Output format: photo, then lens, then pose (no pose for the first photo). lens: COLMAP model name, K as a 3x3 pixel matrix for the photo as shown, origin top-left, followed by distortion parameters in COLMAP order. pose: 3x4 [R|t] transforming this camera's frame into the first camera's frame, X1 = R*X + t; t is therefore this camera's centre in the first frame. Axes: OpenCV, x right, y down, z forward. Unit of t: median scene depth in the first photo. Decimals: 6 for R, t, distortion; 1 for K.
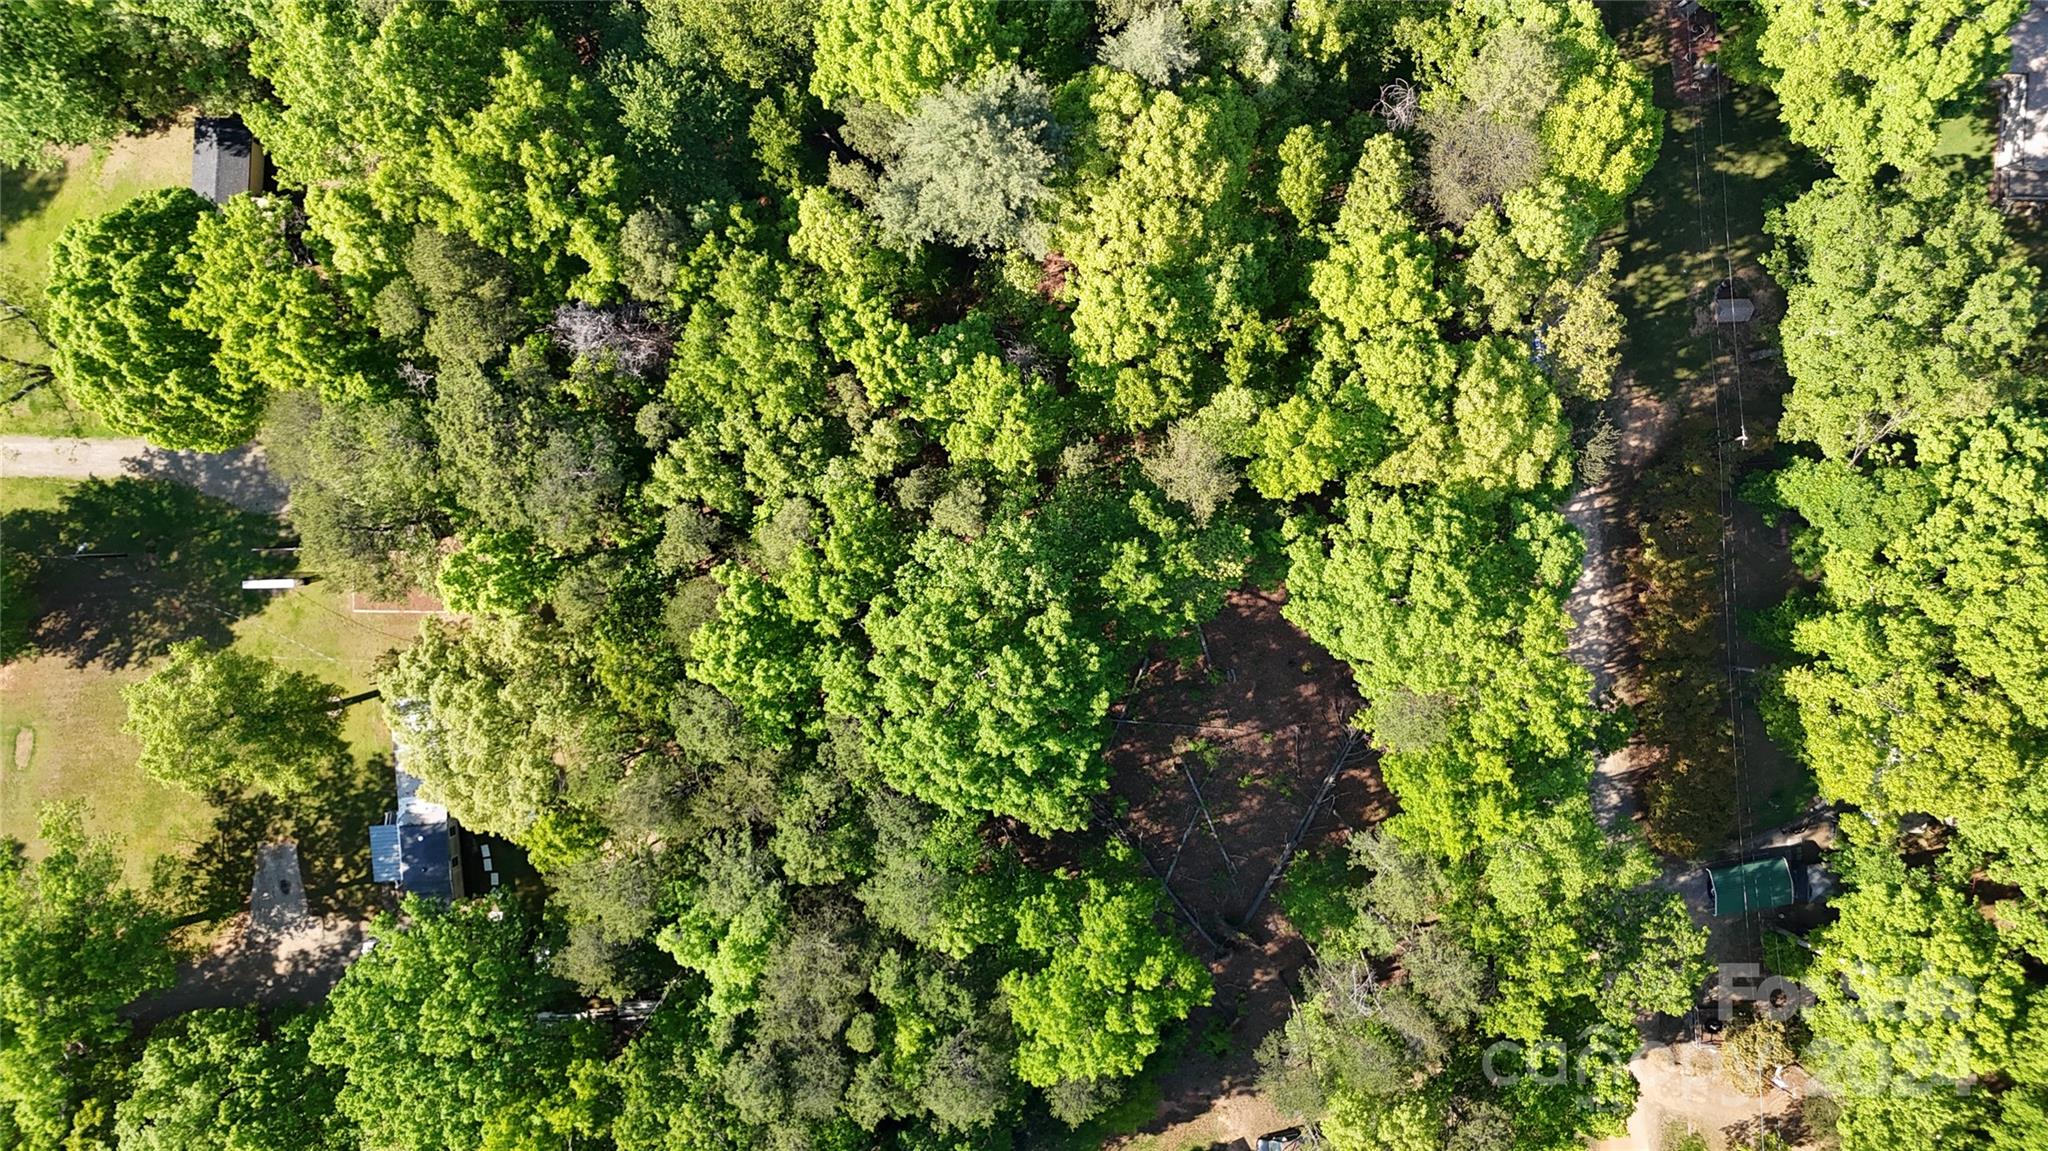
lens RADIAL K [[1510.4, 0, 1024.0], [0, 1510.4, 575.5], [0, 0, 1]] dist [0.095330, -0.112066]
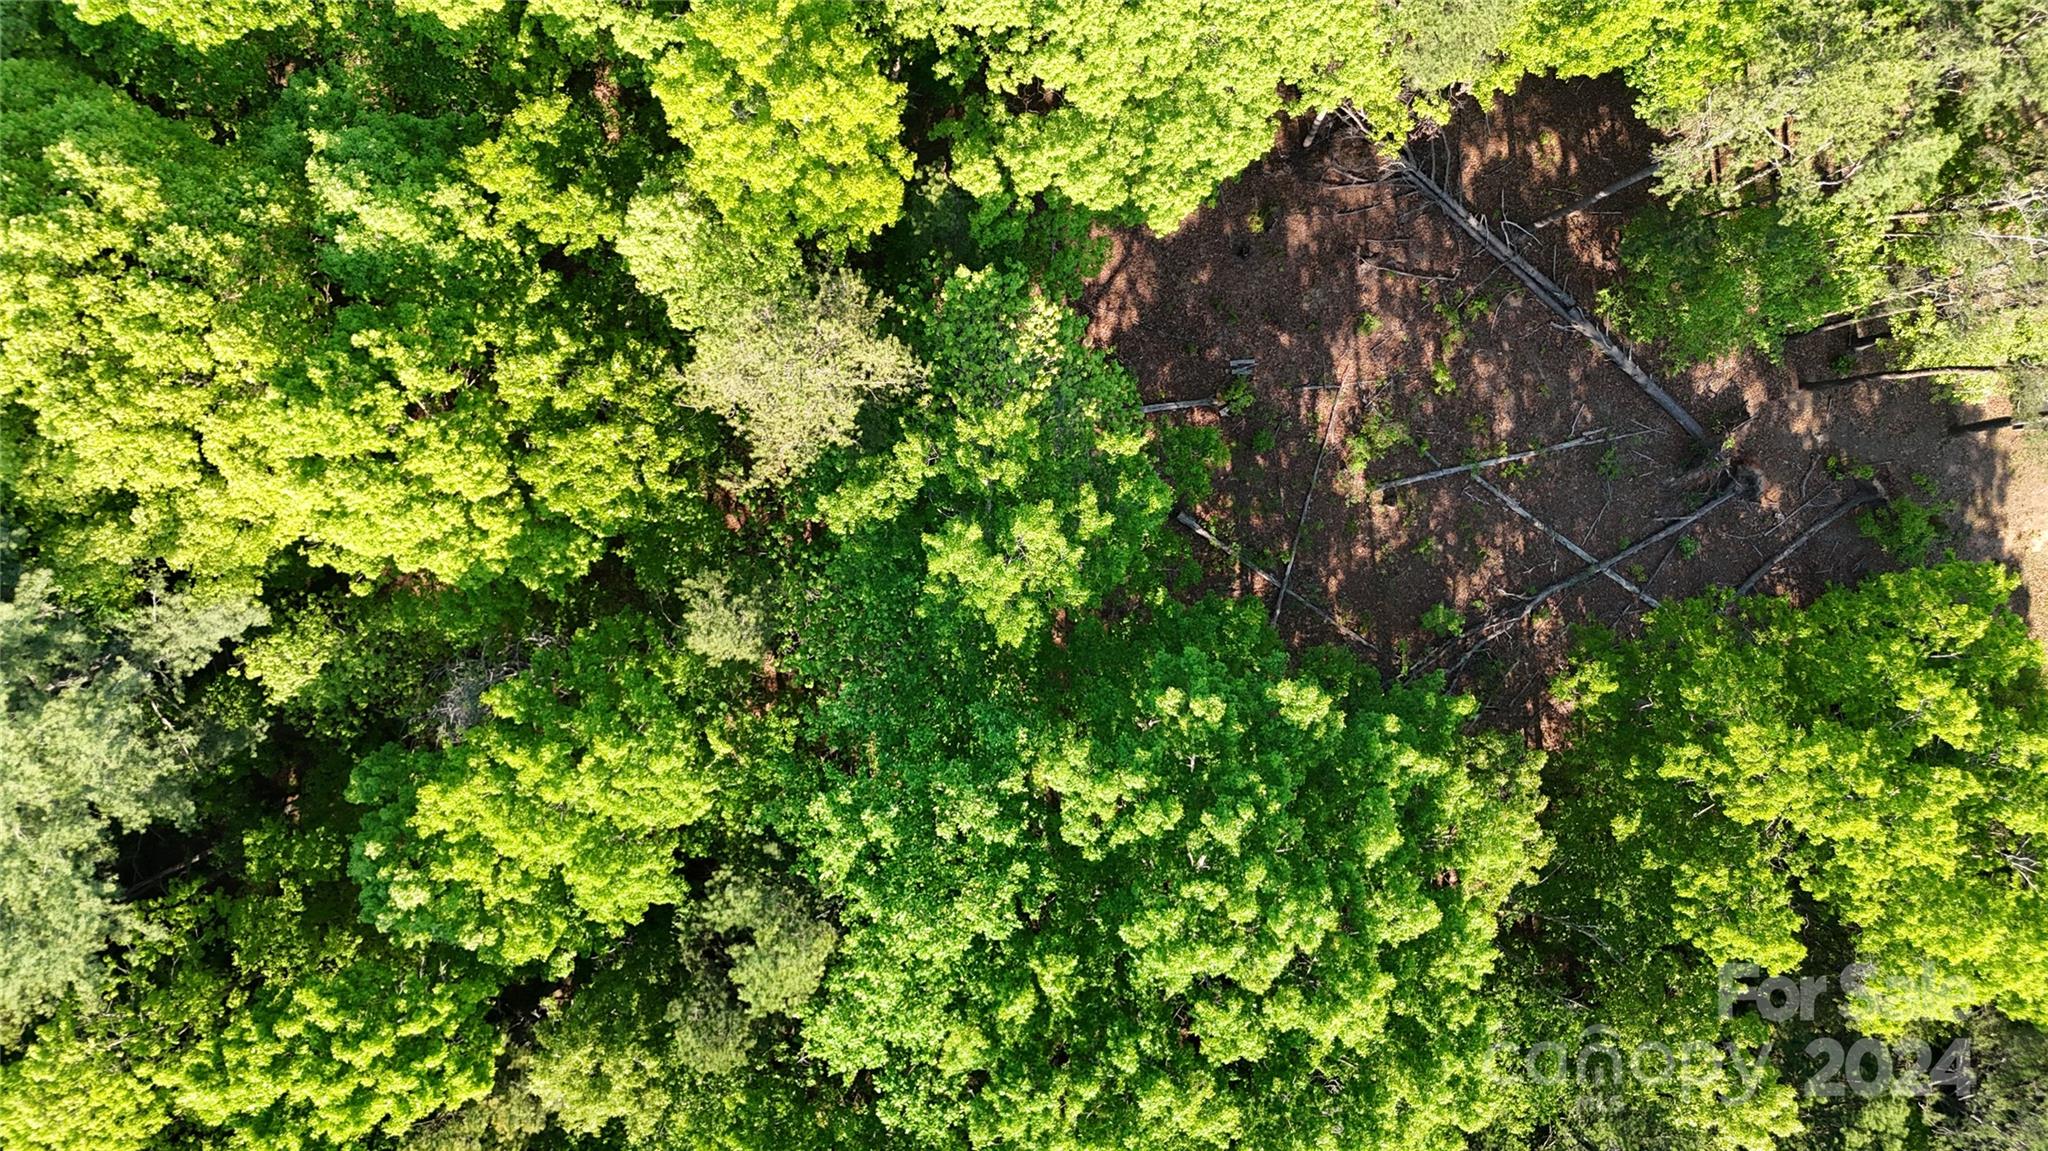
lens RADIAL K [[1521.6, 0, 1037.3], [0, 1521.6, 556.6], [0, 0, 1]] dist [0.087629, -0.111777]
pose [[0.194581, -0.980780, -0.014469, 0.079751], [0.980819, 0.194373, 0.014629, 0.000781], [-0.011536, -0.017038, 0.999788, 0.567152]]
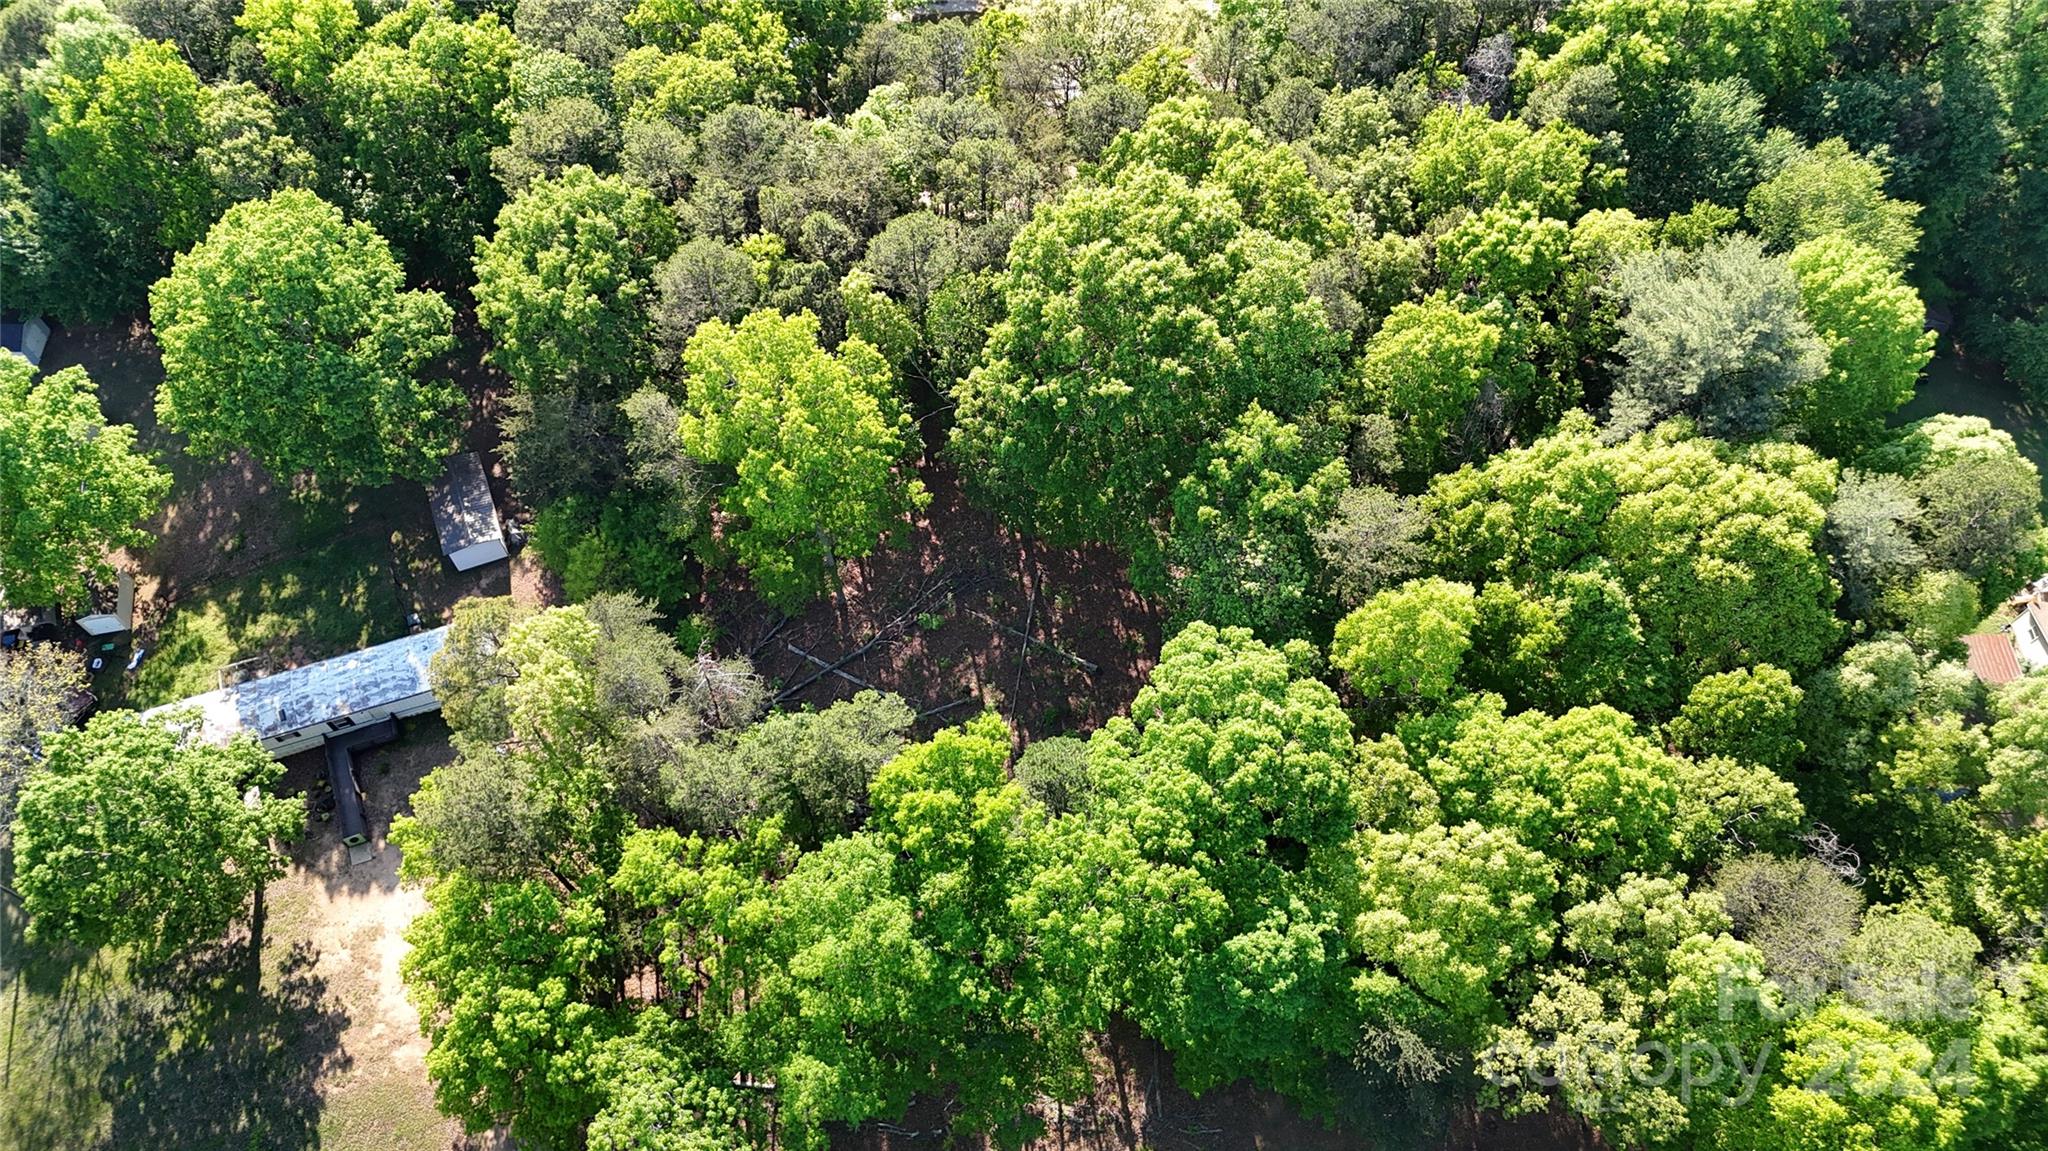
lens RADIAL K [[1510.0, 0, 1024.0], [0, 1510.0, 575.5], [0, 0, 1]] dist [0.072830, -0.067867]
pose [[-0.092320, 0.854546, -0.511104, 0.585448], [-0.994511, -0.104516, 0.004890, 0.119119], [-0.049240, 0.508751, 0.859505, 0.287652]]
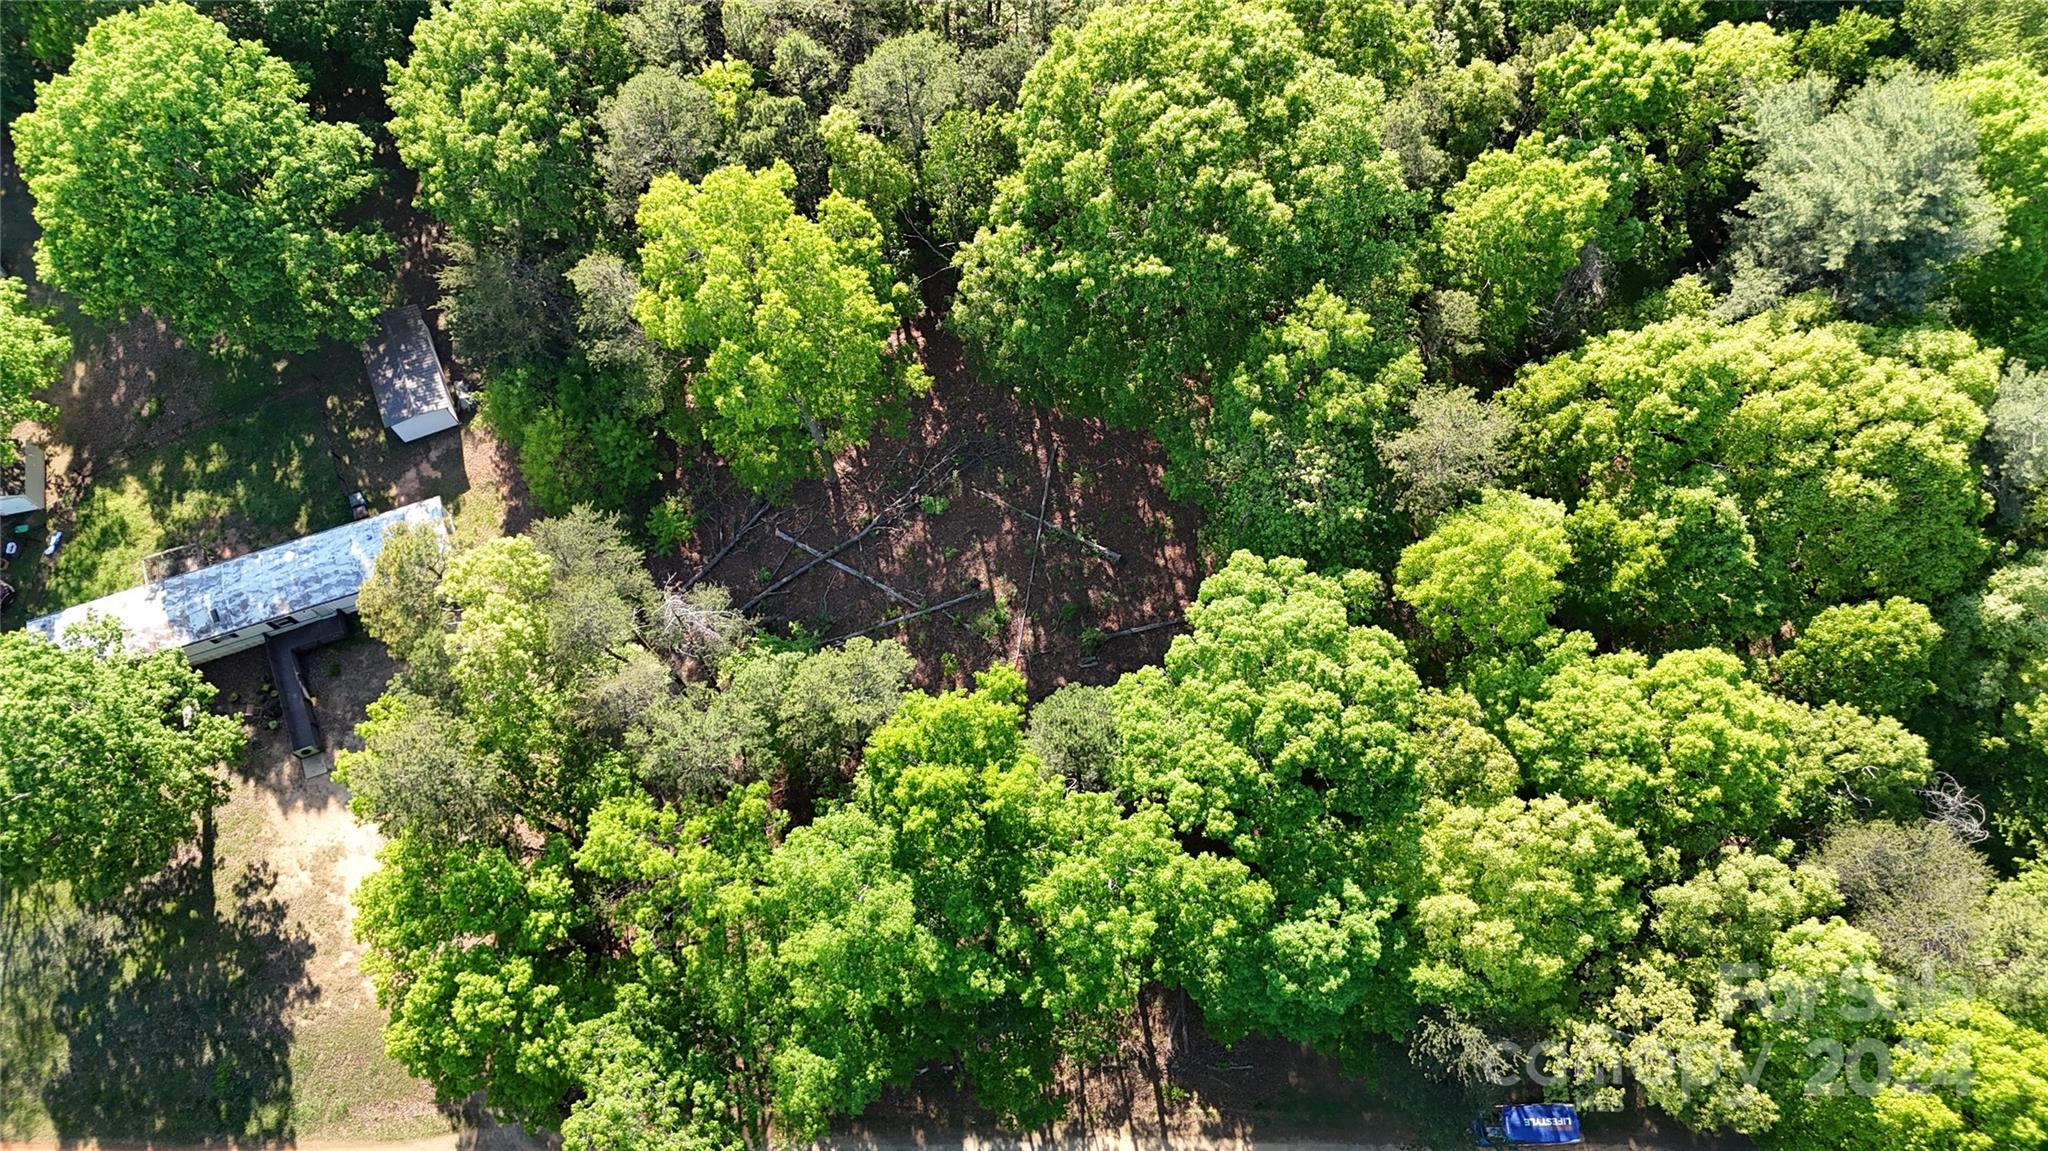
lens RADIAL K [[1510.0, 0, 1024.0], [0, 1510.0, 575.5], [0, 0, 1]] dist [0.072830, -0.067867]
pose [[-0.092311, 0.929475, -0.357149, 0.451295], [-0.994824, -0.101389, -0.006733, 0.131955], [-0.042469, 0.354679, 0.934023, 0.348026]]
